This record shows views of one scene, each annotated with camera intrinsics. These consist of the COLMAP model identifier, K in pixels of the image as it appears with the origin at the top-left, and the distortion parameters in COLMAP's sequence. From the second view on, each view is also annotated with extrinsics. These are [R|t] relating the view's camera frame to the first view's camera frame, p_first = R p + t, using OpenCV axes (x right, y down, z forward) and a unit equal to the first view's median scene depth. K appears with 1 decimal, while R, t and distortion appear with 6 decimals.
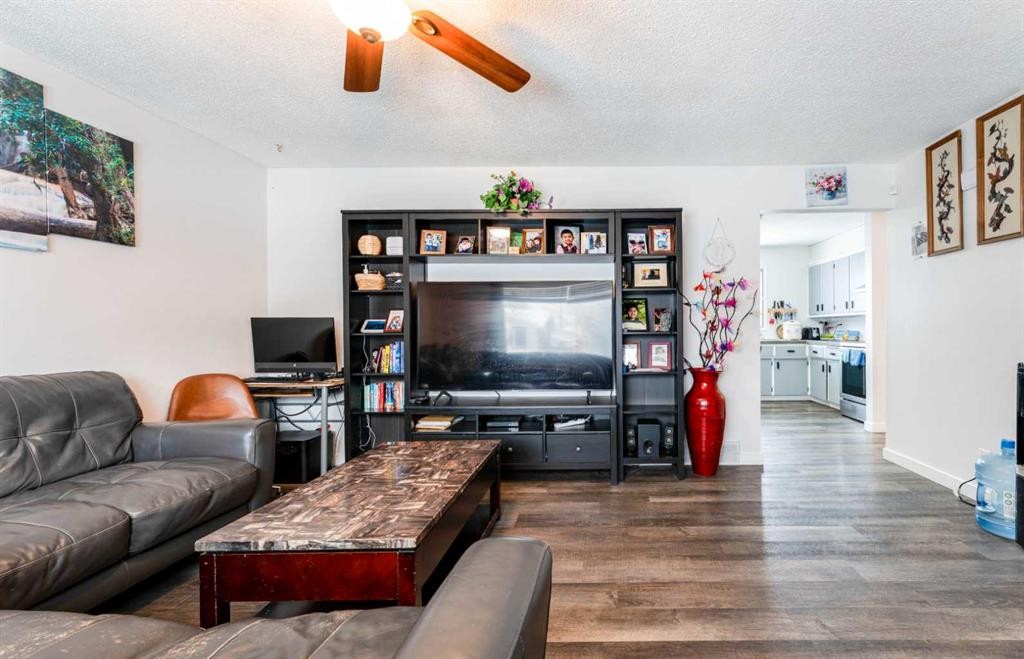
lens RADIAL K [[436.5, 0, 606.7], [0, 436.5, 330.1], [0, 0, 1]] dist [-0.000130, -0.000553]
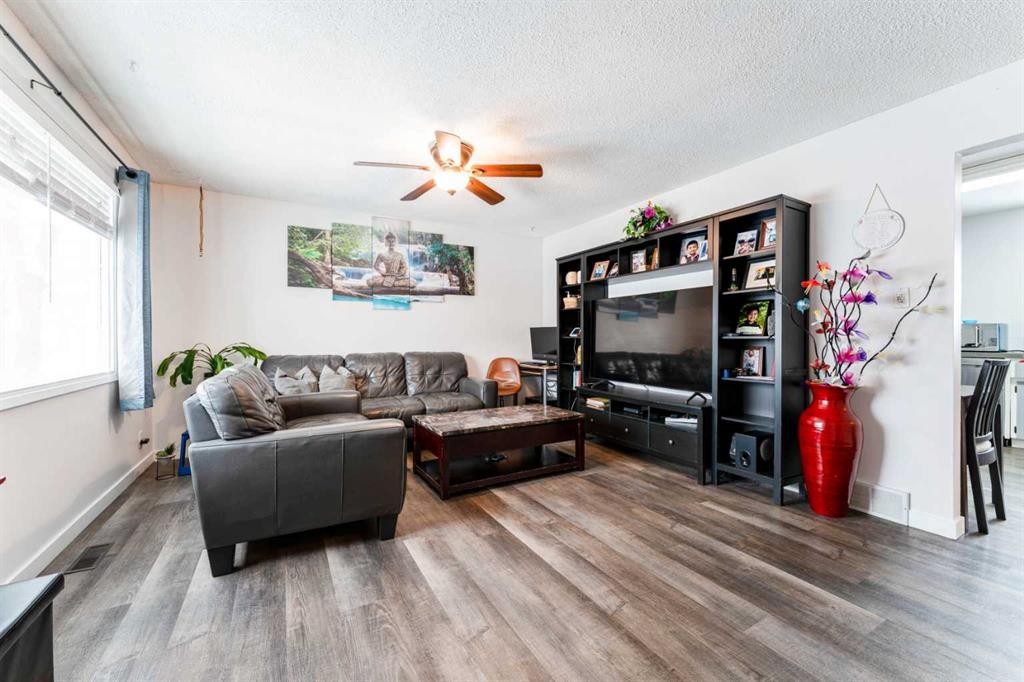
lens RADIAL K [[410.6, 0, 515.3], [0, 410.6, 339.2], [0, 0, 1]] dist [0.000696, 0.000090]
pose [[0.499409, 0.009610, -0.866313, 0.670250], [-0.004043, 0.999953, 0.008763, 0.004664], [0.866357, -0.000874, 0.499425, 0.144455]]
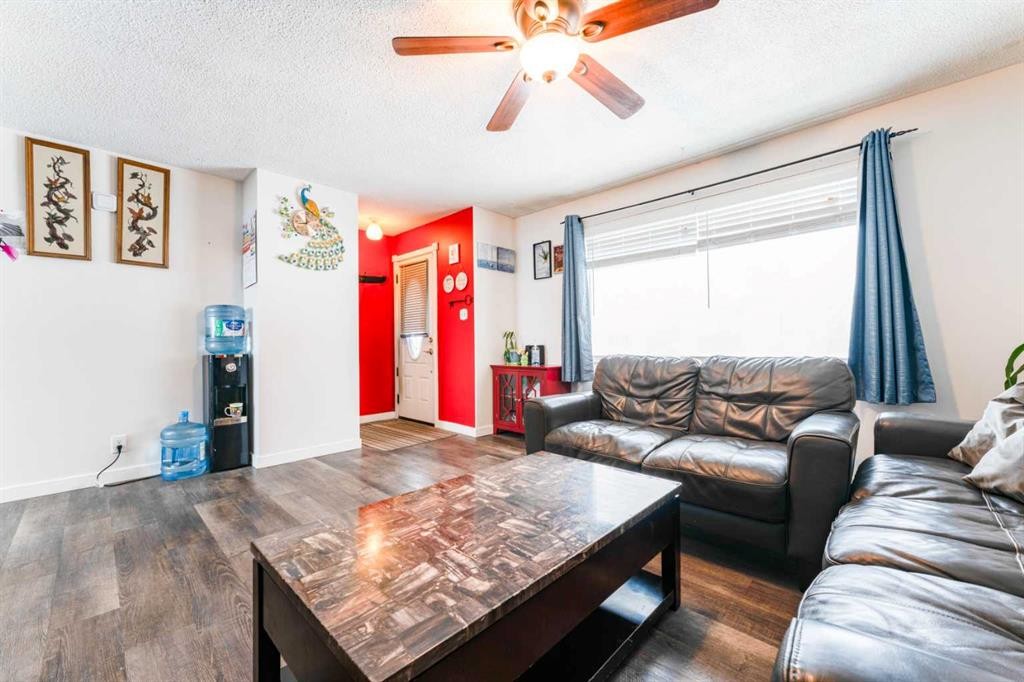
lens RADIAL K [[410.6, 0, 515.3], [0, 410.6, 339.2], [0, 0, 1]] dist [0.000696, 0.000090]
pose [[-0.712786, 0.024788, 0.700944, -0.642193], [0.020486, 0.999685, -0.014522, 0.046527], [-0.701083, 0.004008, -0.713069, 0.963103]]
